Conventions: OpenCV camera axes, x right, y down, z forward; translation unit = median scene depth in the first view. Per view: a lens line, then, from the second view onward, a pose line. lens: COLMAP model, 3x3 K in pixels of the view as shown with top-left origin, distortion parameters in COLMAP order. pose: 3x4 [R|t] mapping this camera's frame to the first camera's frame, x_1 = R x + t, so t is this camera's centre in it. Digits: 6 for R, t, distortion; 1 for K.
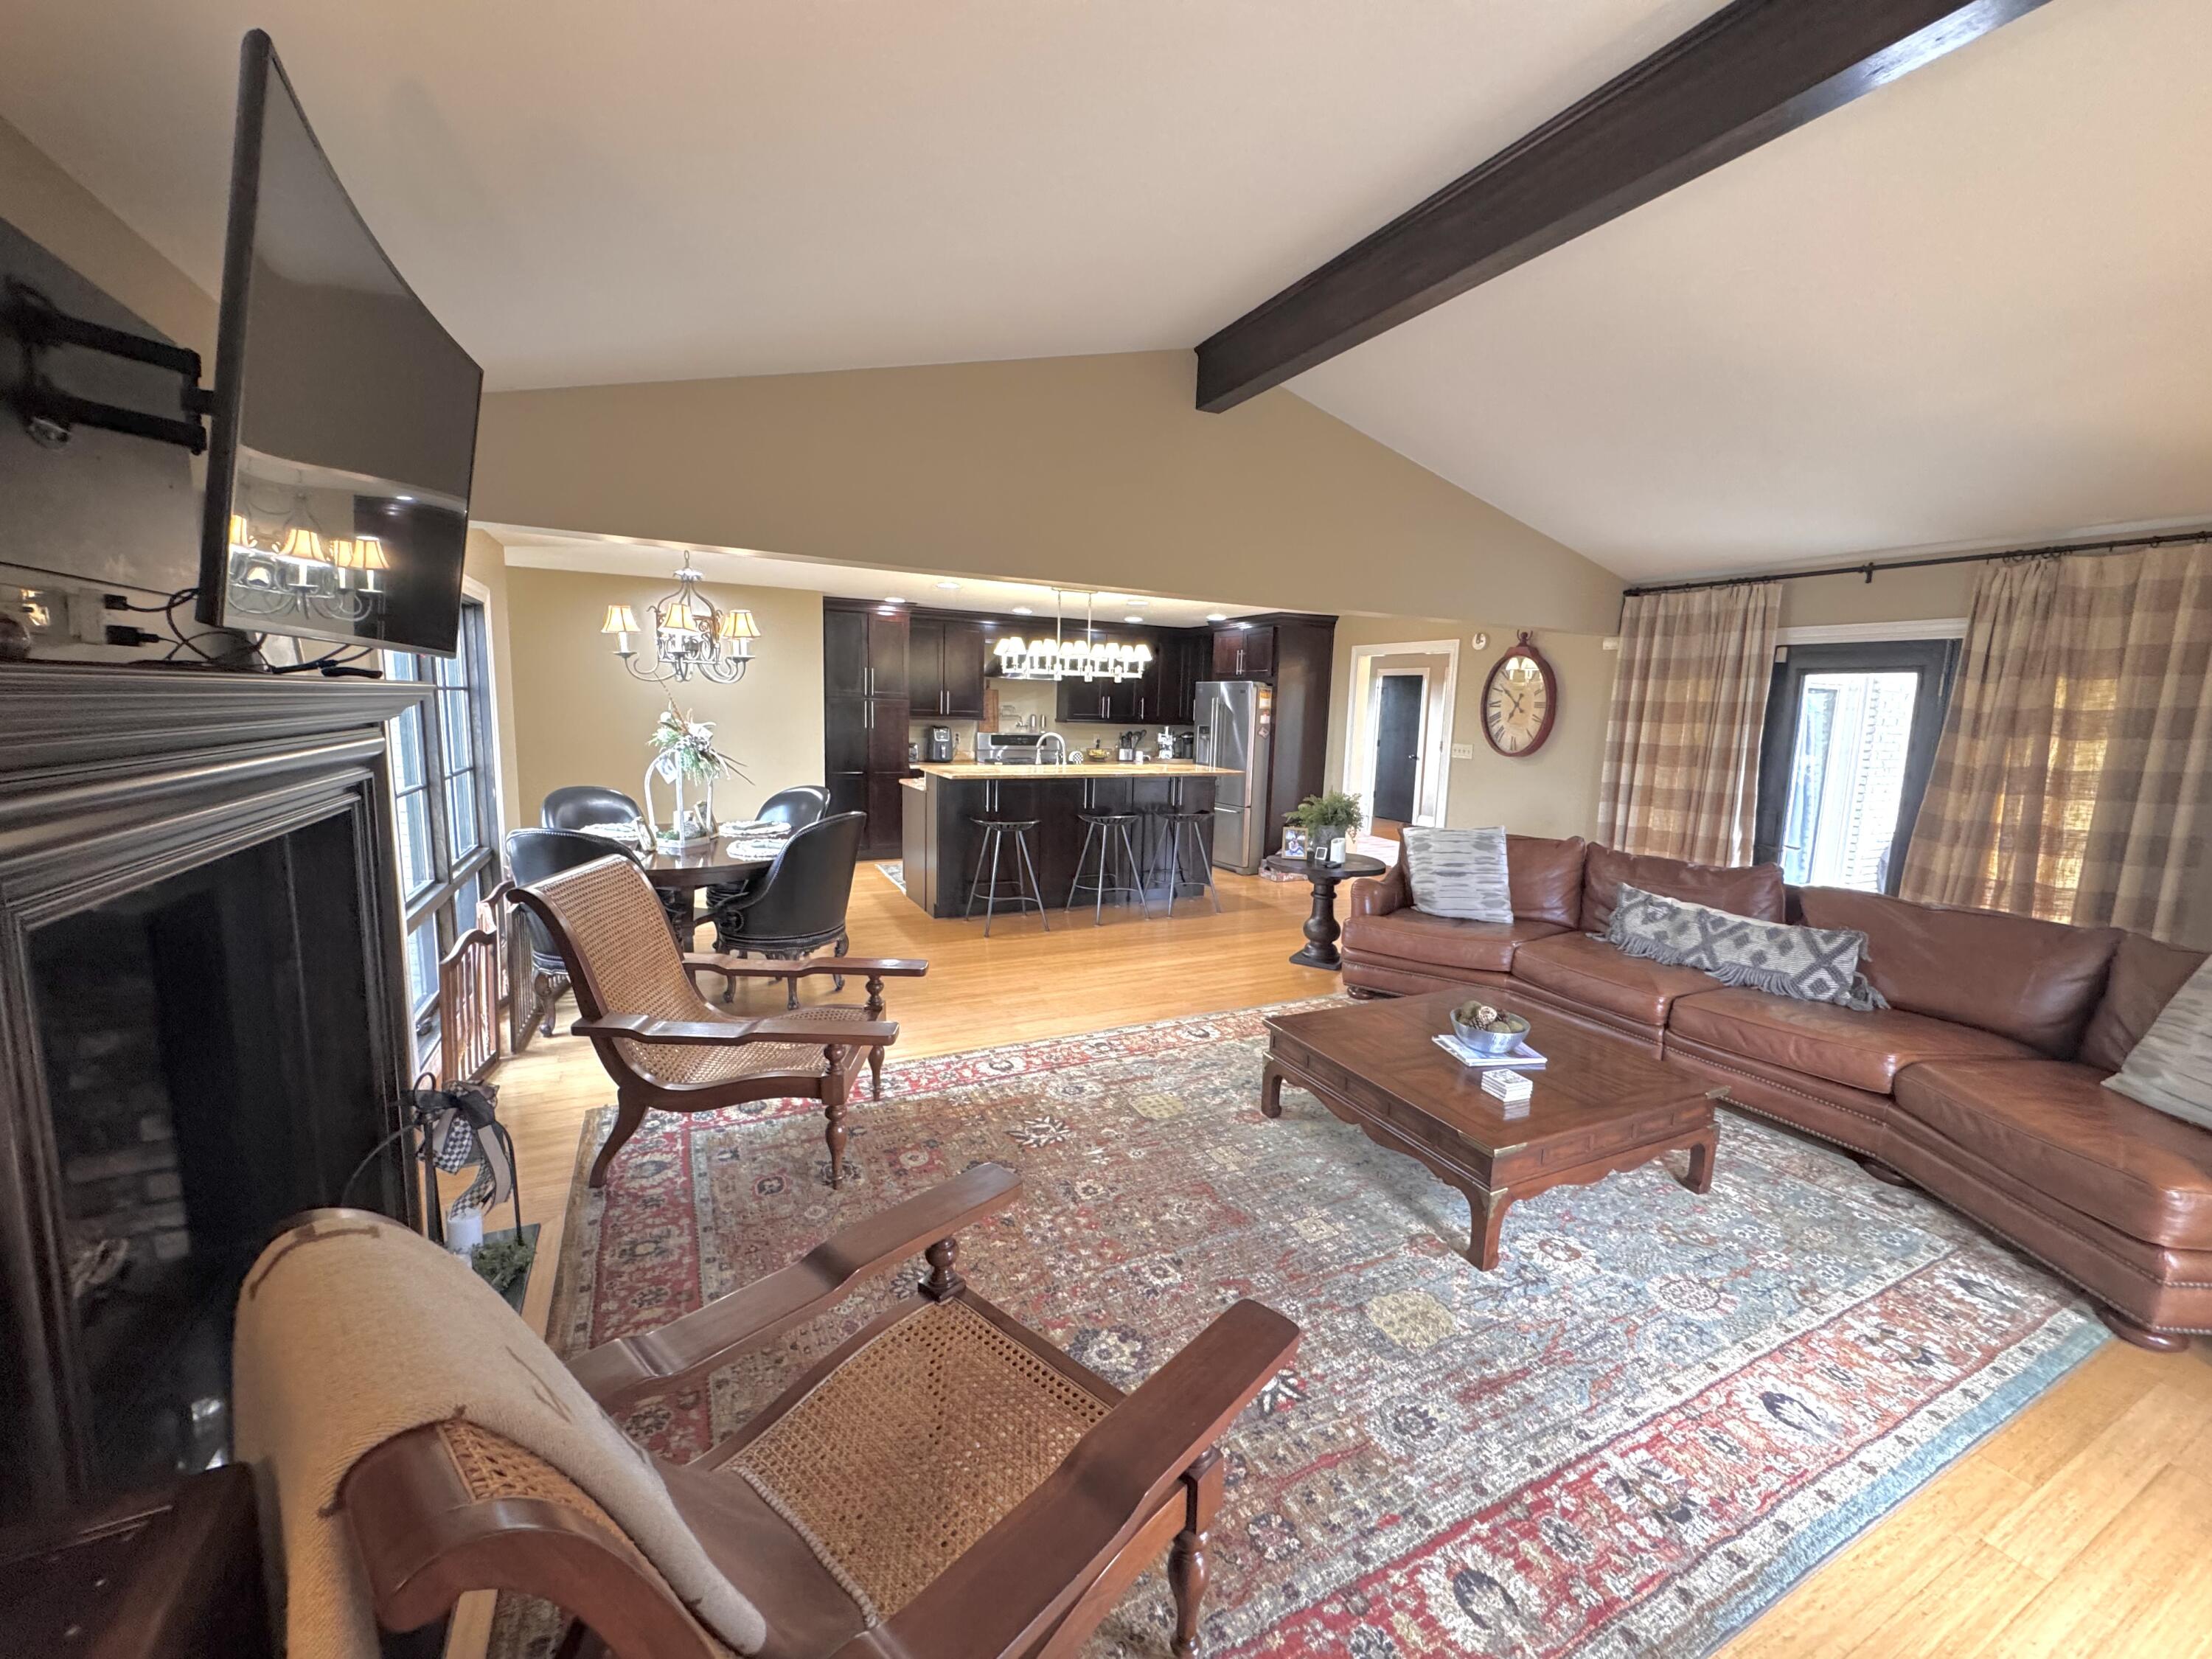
lens RADIAL K [[877.9, 0, 1104.6], [0, 877.9, 819.0], [0, 0, 1]] dist [-0.002691, -0.000043]
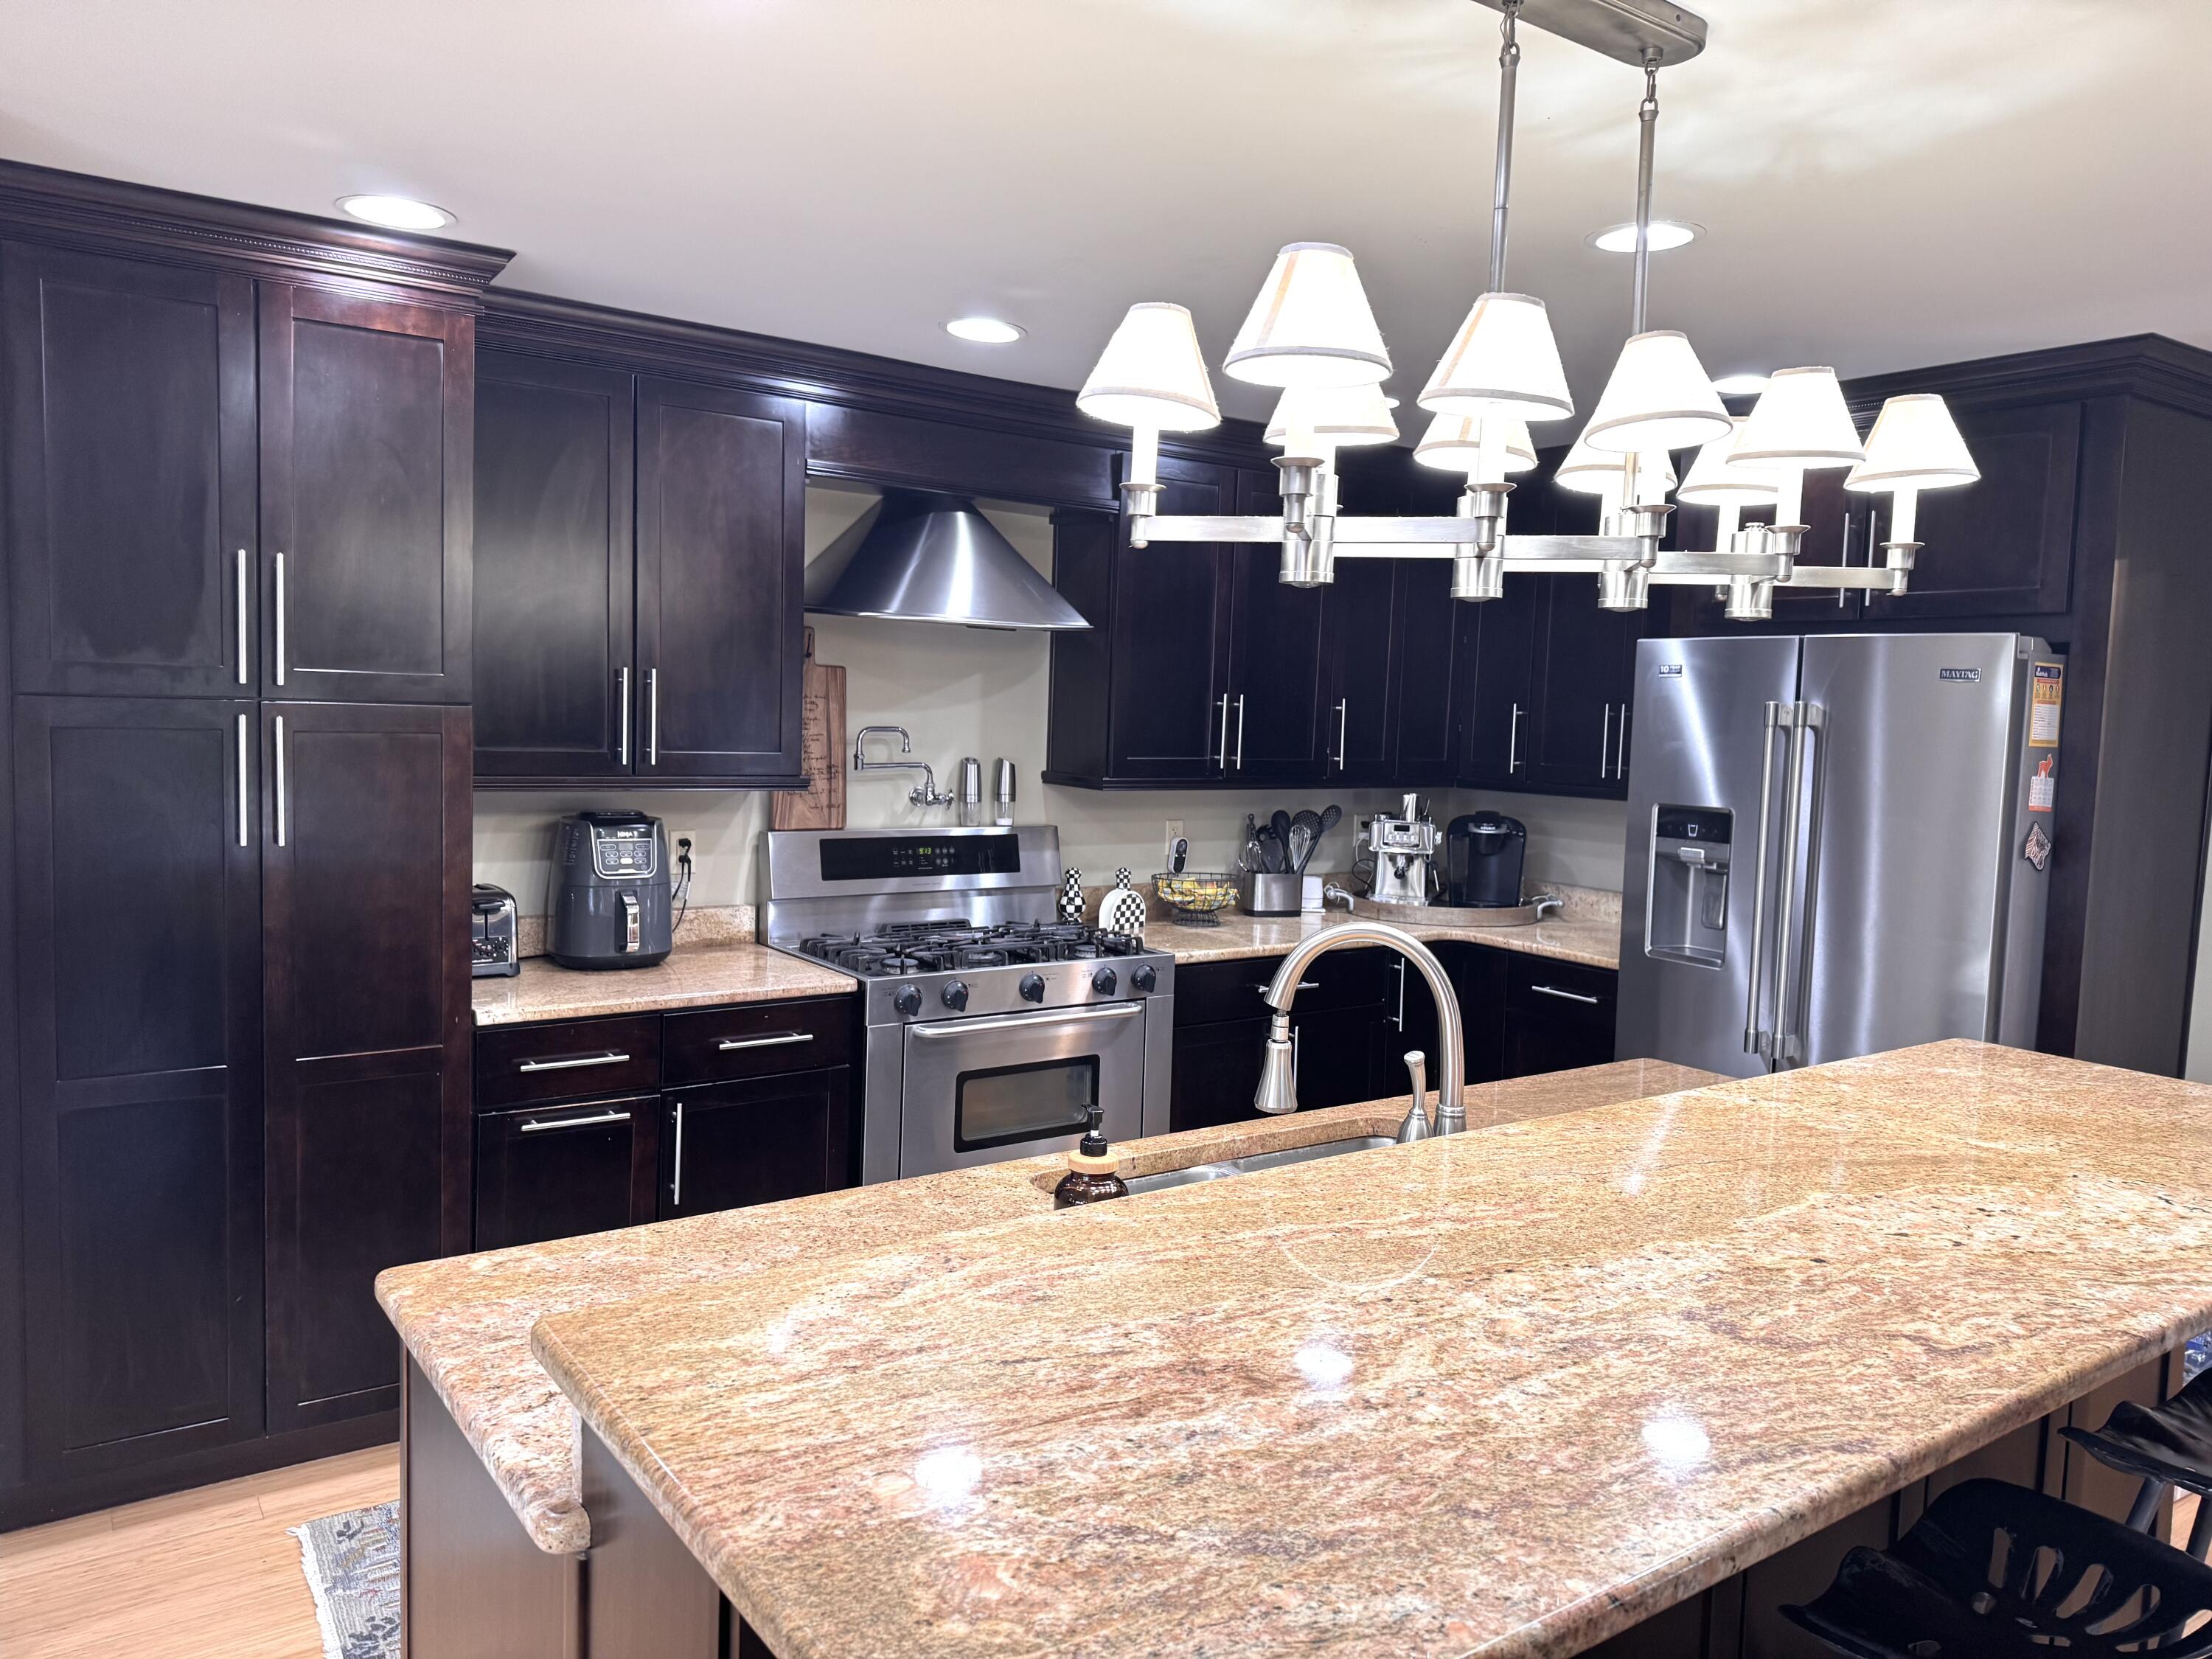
lens RADIAL K [[1554.7, 0, 1113.4], [0, 1554.7, 819.5], [0, 0, 1]] dist [0.045250, -0.055238]
pose [[0.988172, -0.009483, 0.153057, -0.259244], [0.017585, 0.998509, -0.051668, -0.174543], [-0.152339, 0.053749, 0.986866, 1.220451]]
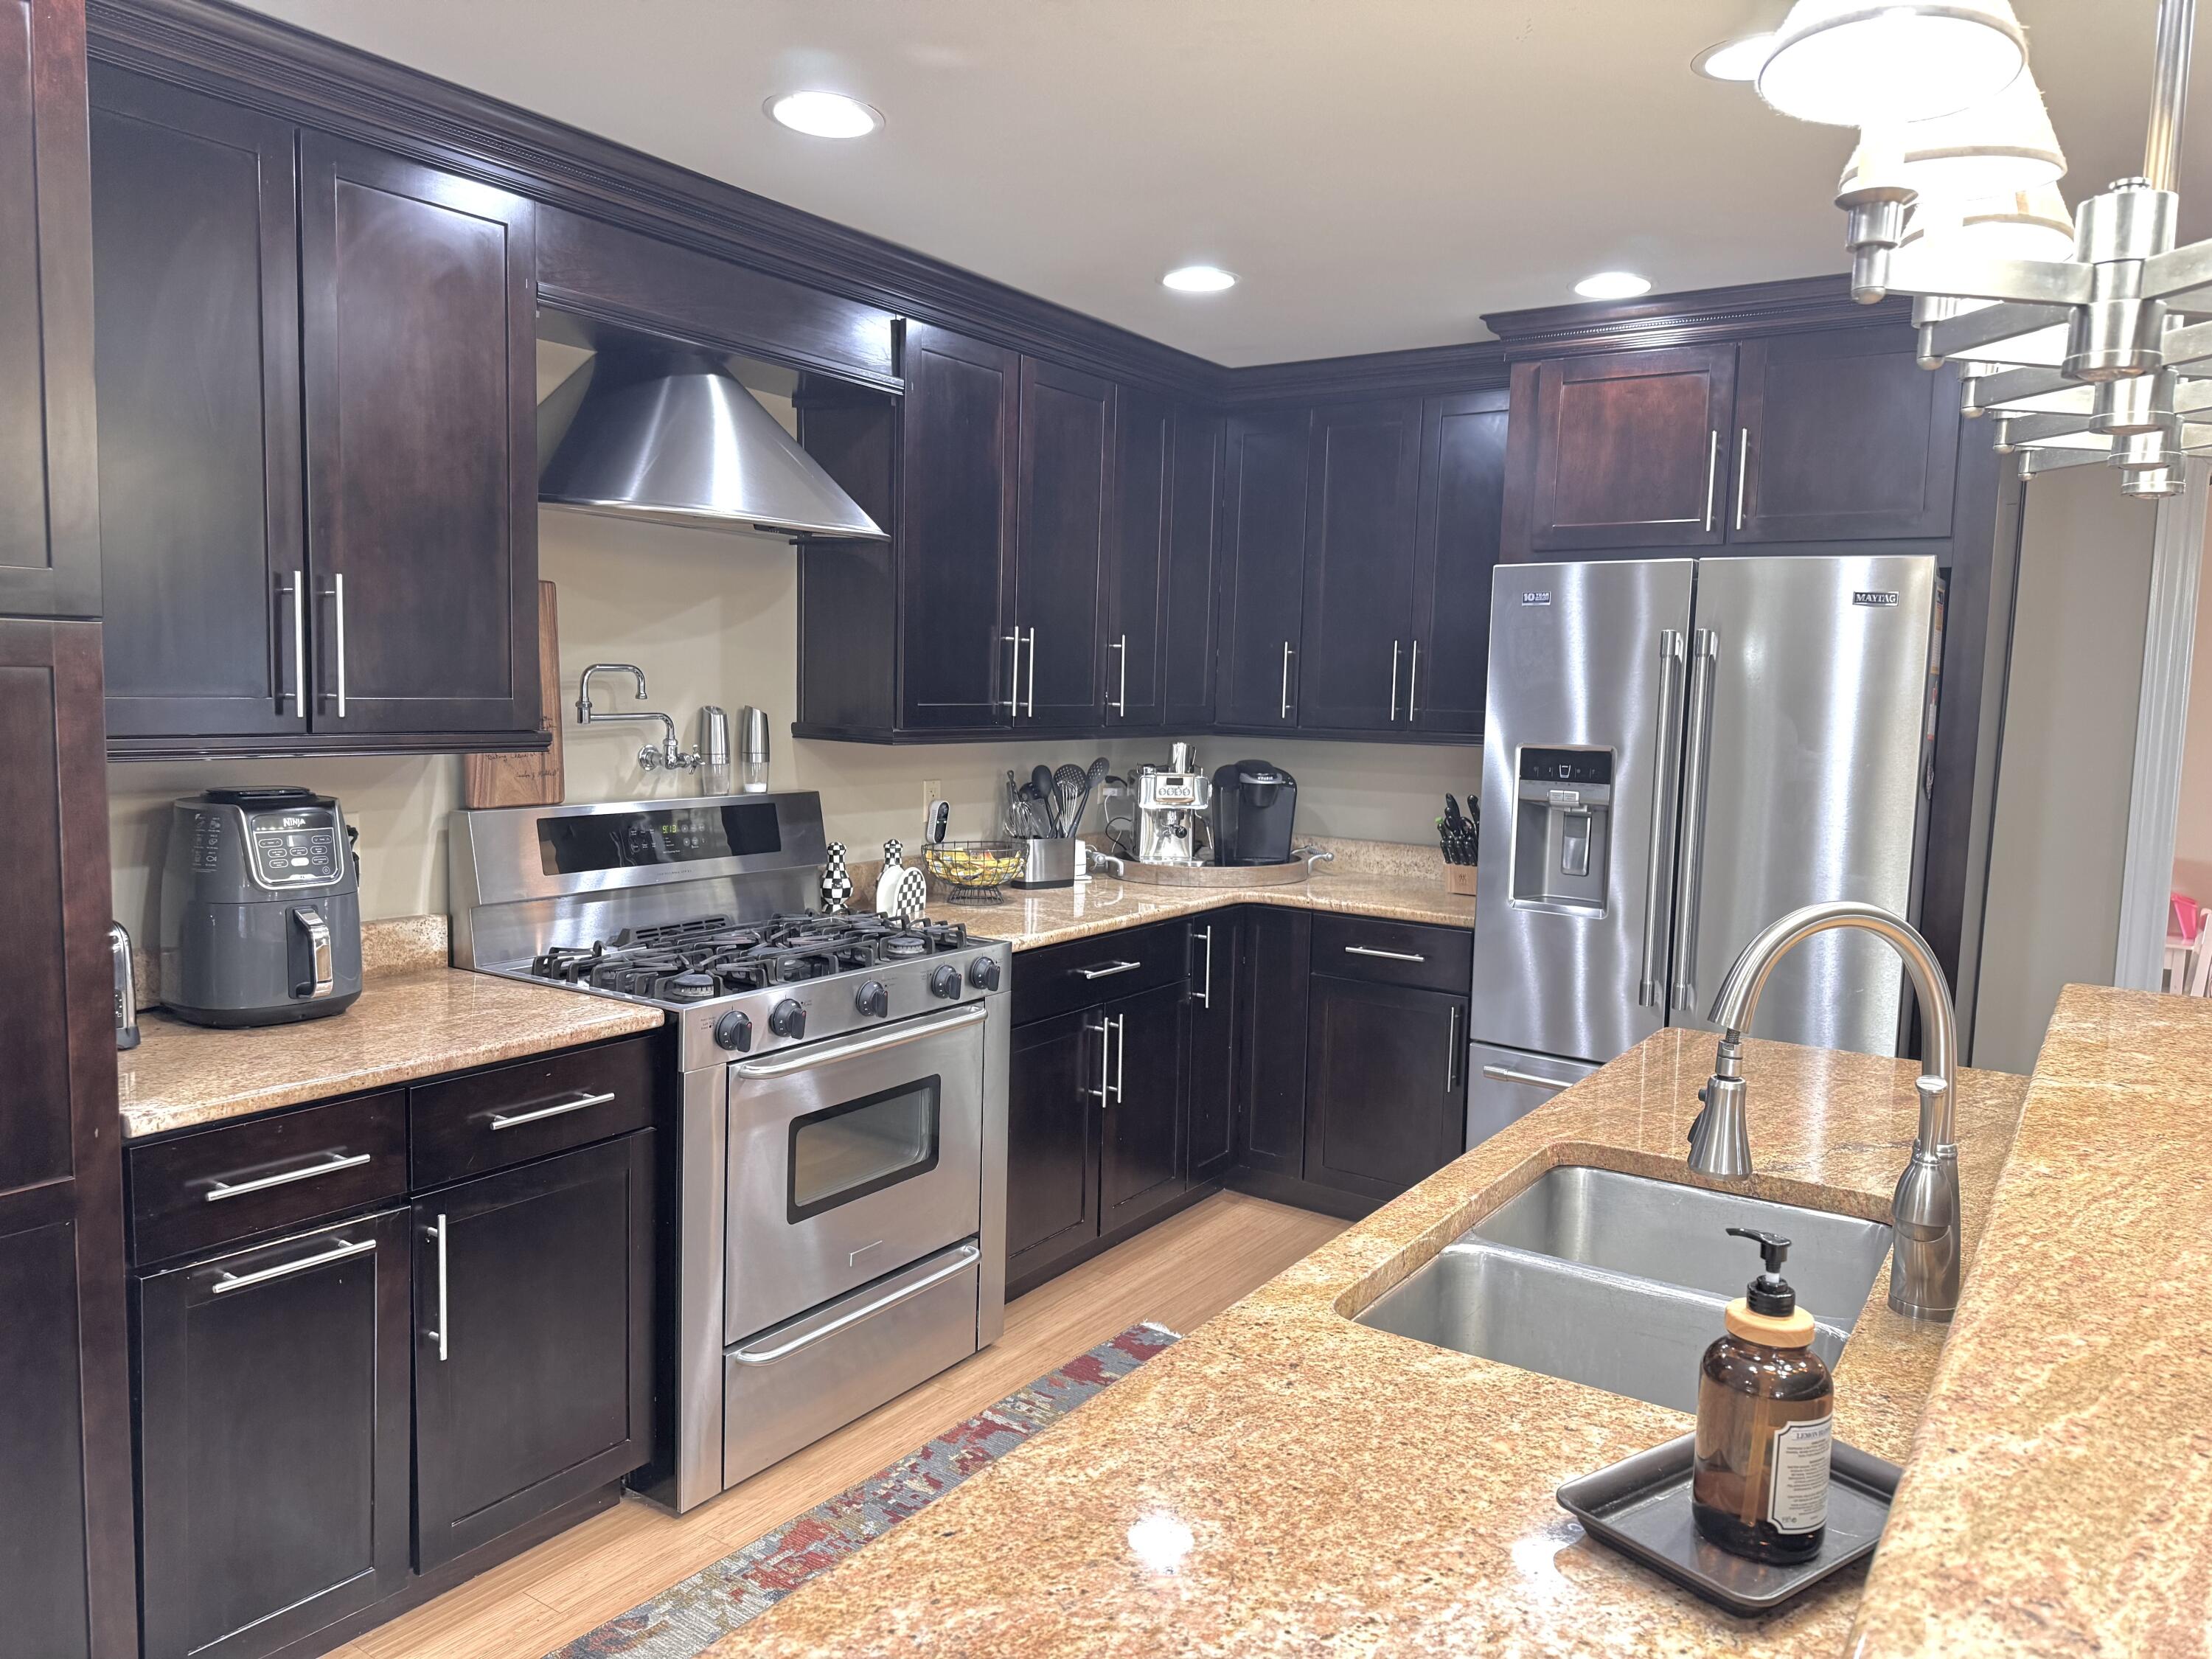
lens RADIAL K [[1554.7, 0, 1111.4], [0, 1554.7, 836.9], [0, 0, 1]] dist [0.045250, -0.055238]
pose [[0.872334, -0.057220, 0.485551, -0.421723], [0.065563, 0.997848, -0.000199, -0.191242], [-0.484495, 0.032008, 0.874208, 1.472834]]
